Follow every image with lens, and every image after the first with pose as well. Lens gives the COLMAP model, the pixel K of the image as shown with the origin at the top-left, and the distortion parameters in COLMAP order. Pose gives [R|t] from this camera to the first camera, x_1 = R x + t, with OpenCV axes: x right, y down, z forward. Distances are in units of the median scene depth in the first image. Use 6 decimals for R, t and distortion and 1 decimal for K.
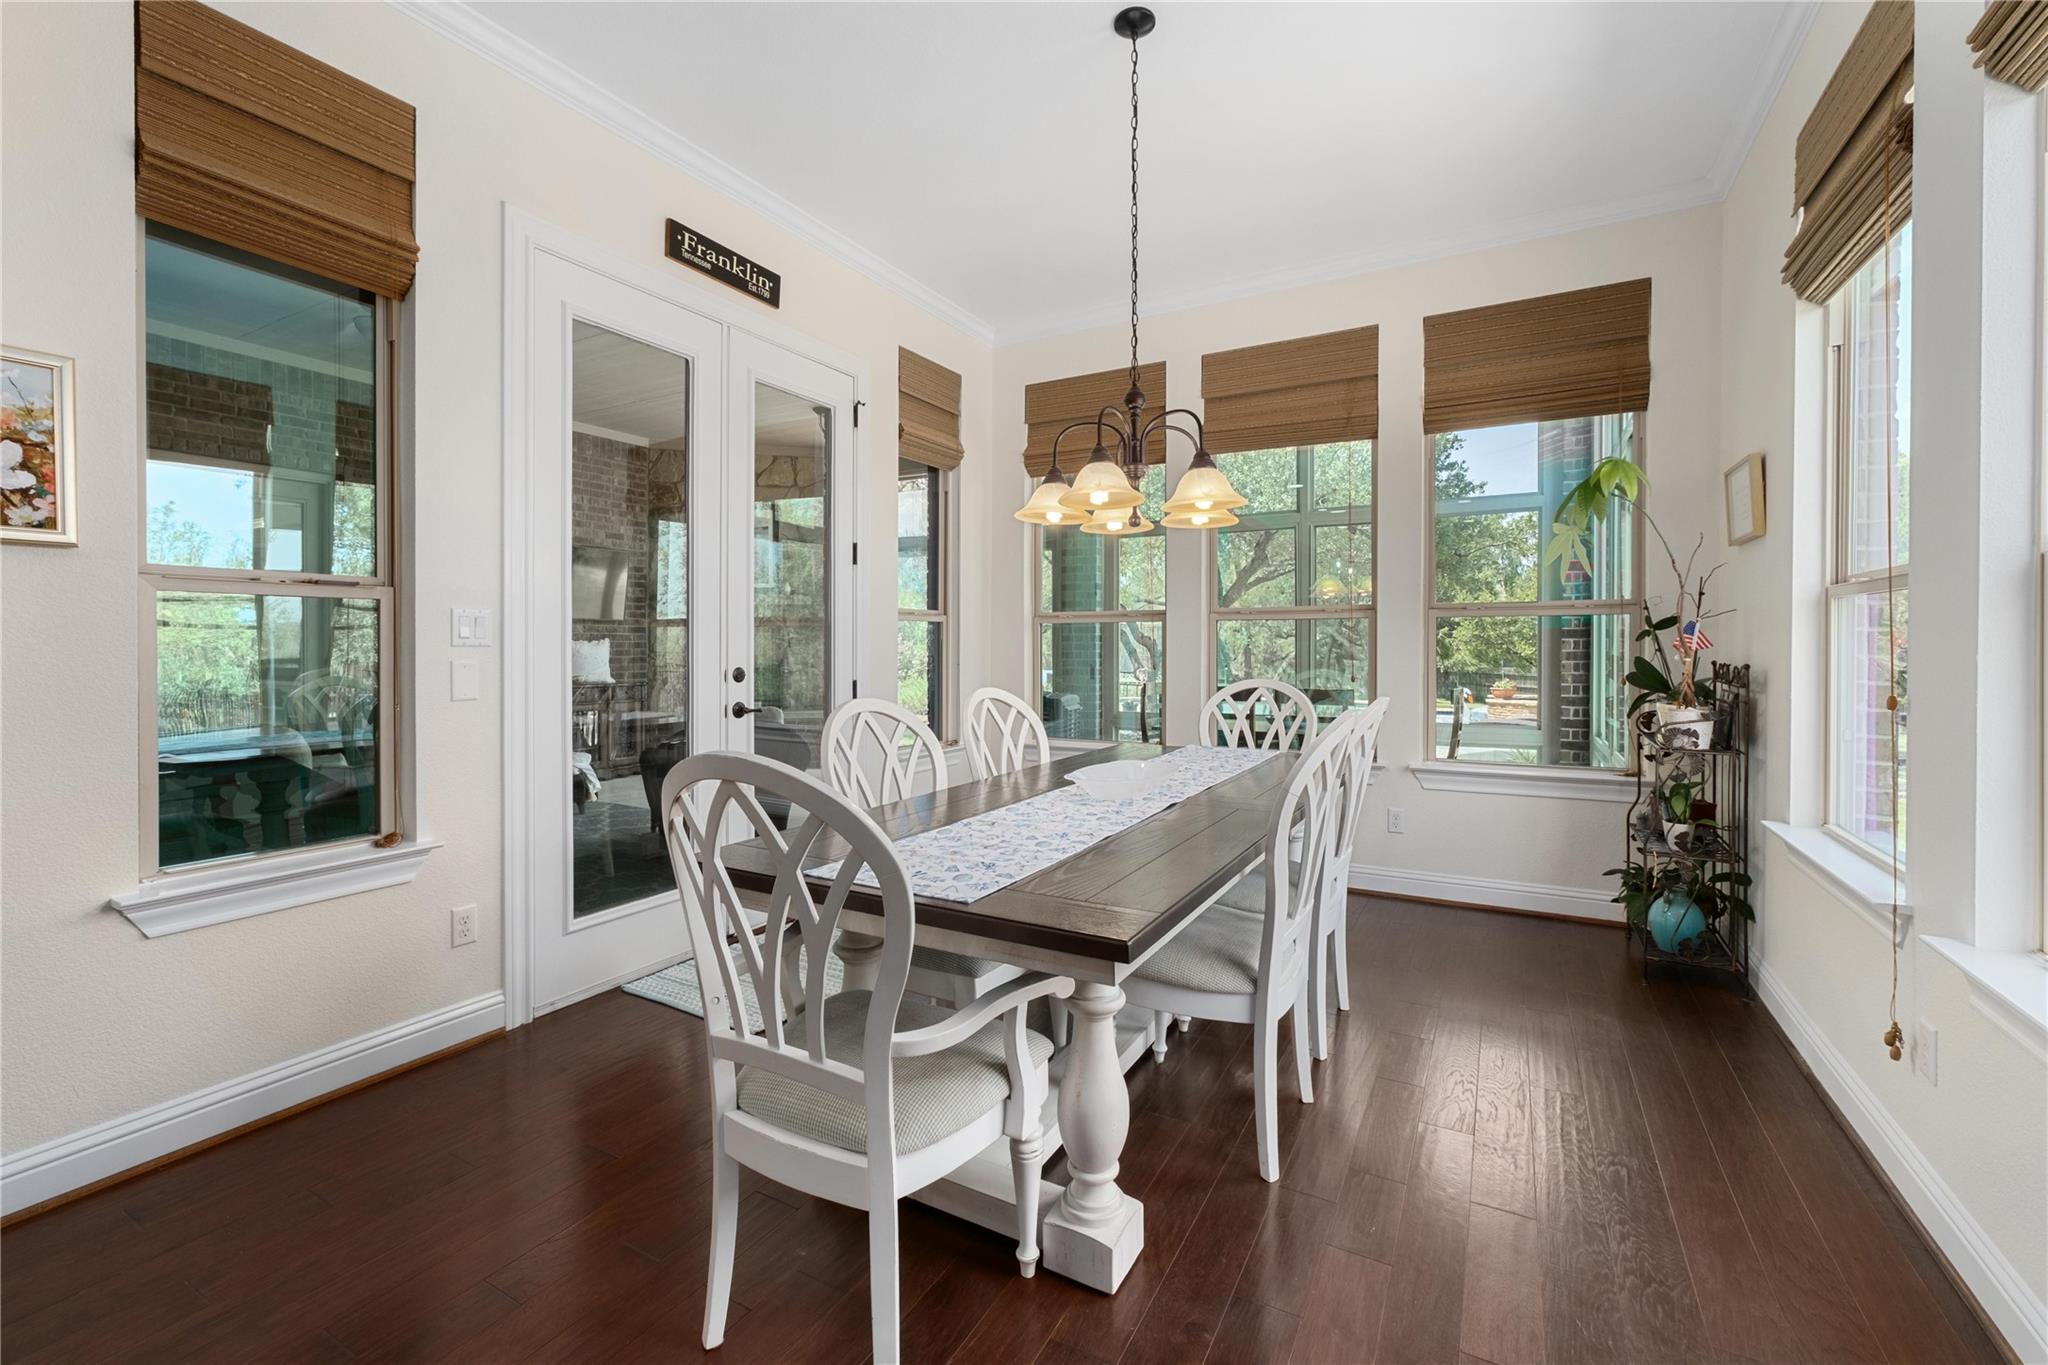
lens RADIAL K [[856.0, 0, 1027.2], [0, 856.0, 668.5], [0, 0, 1]] dist [0.000868, 0.001405]
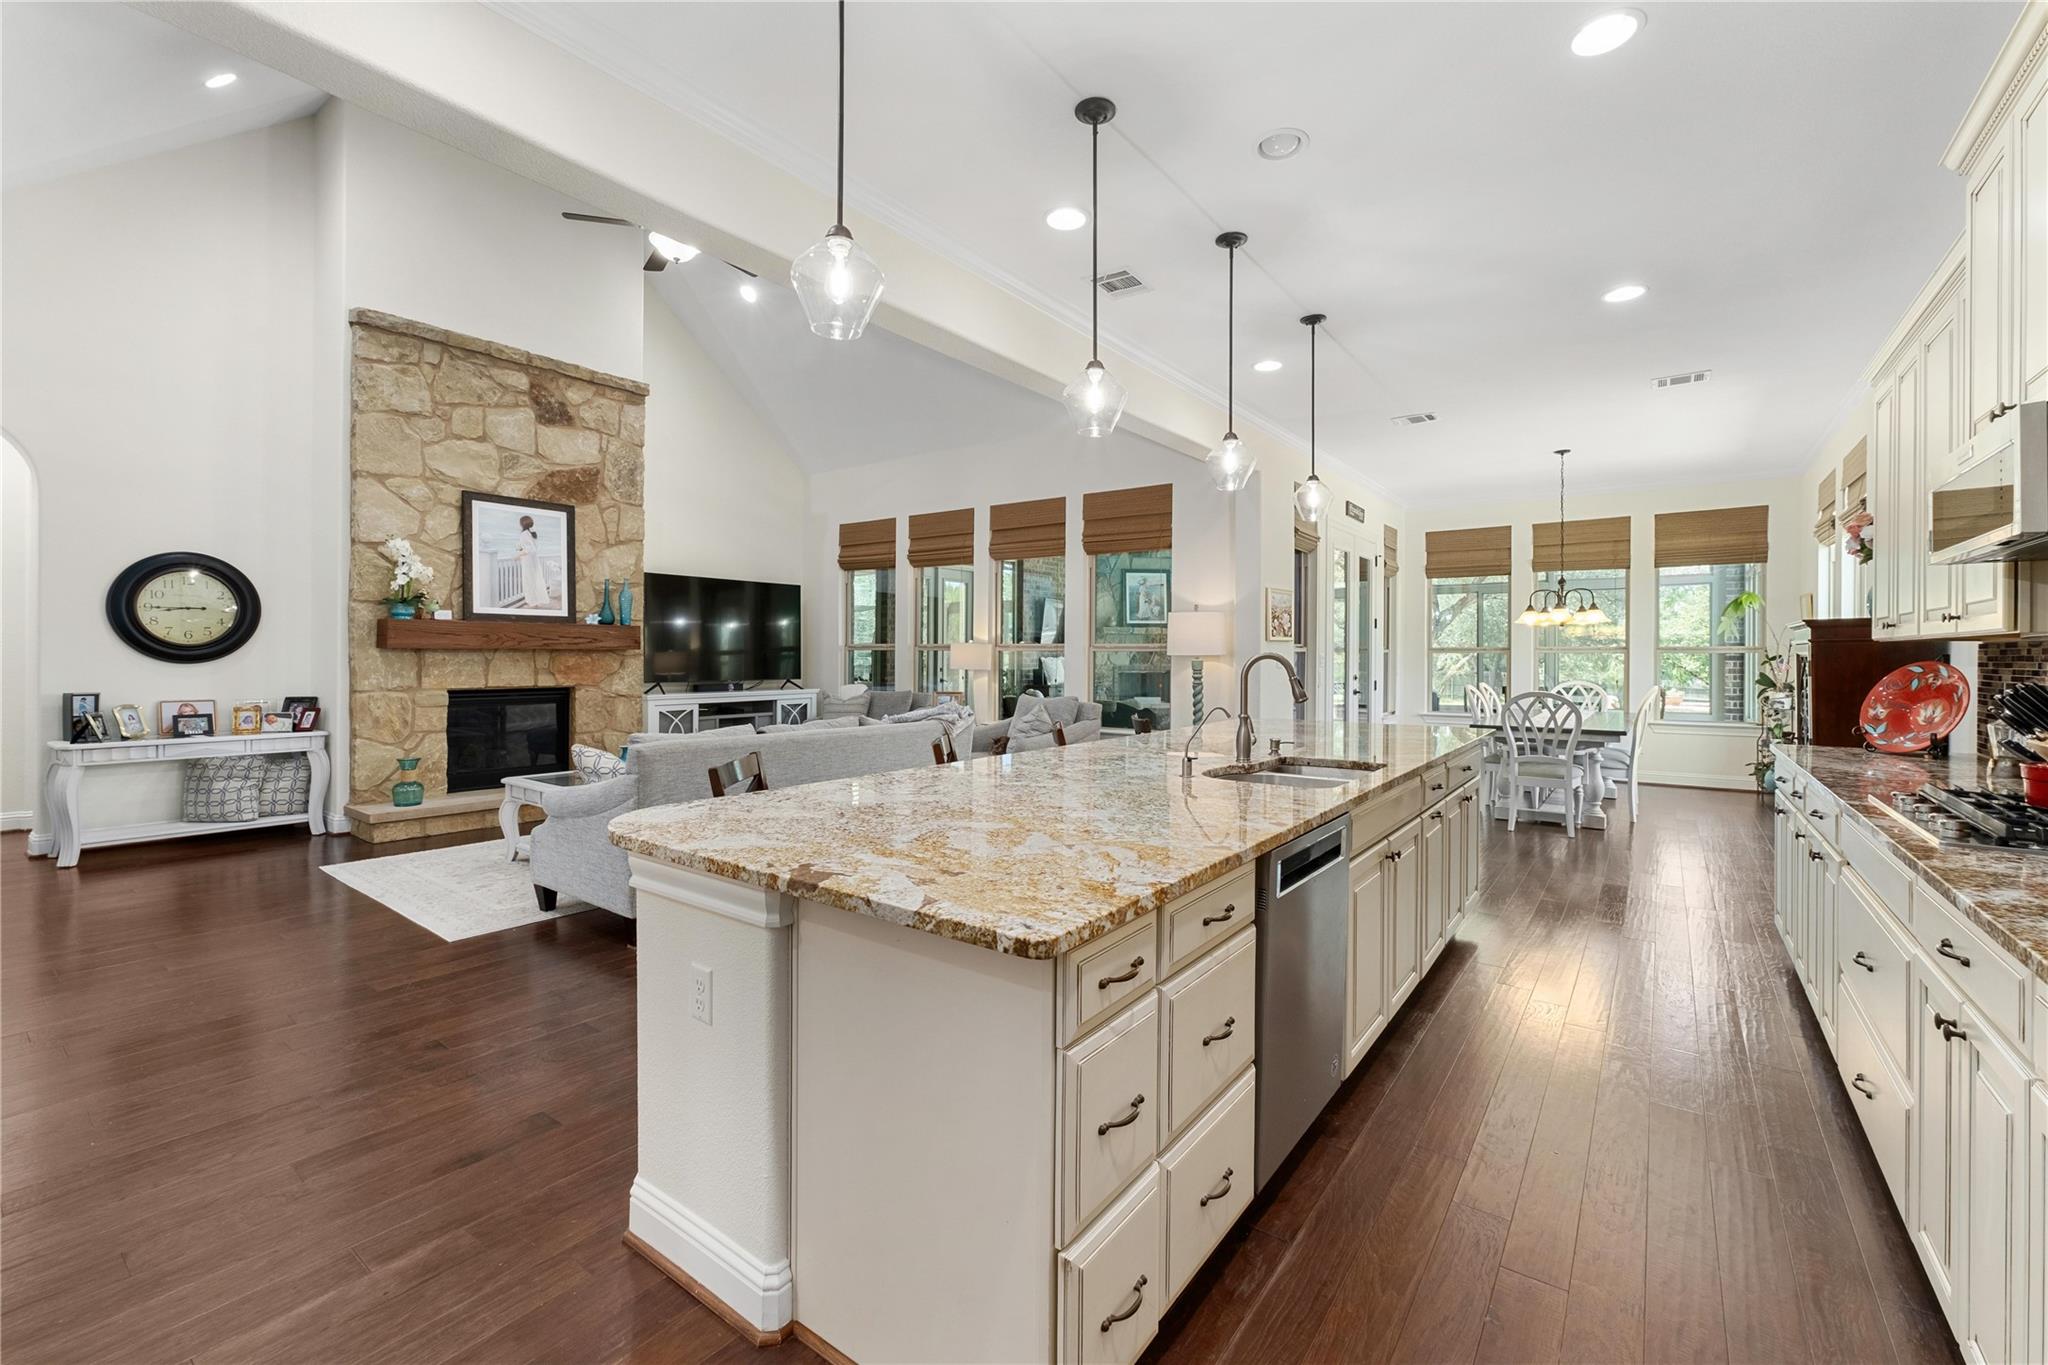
lens RADIAL K [[856.0, 0, 1018.2], [0, 856.0, 667.1], [0, 0, 1]] dist [0.000868, 0.001405]
pose [[0.991299, 0.005155, -0.131529, -0.901318], [-0.006829, 0.999901, -0.012274, 0.012943], [0.131452, 0.013065, 0.991236, -1.443286]]
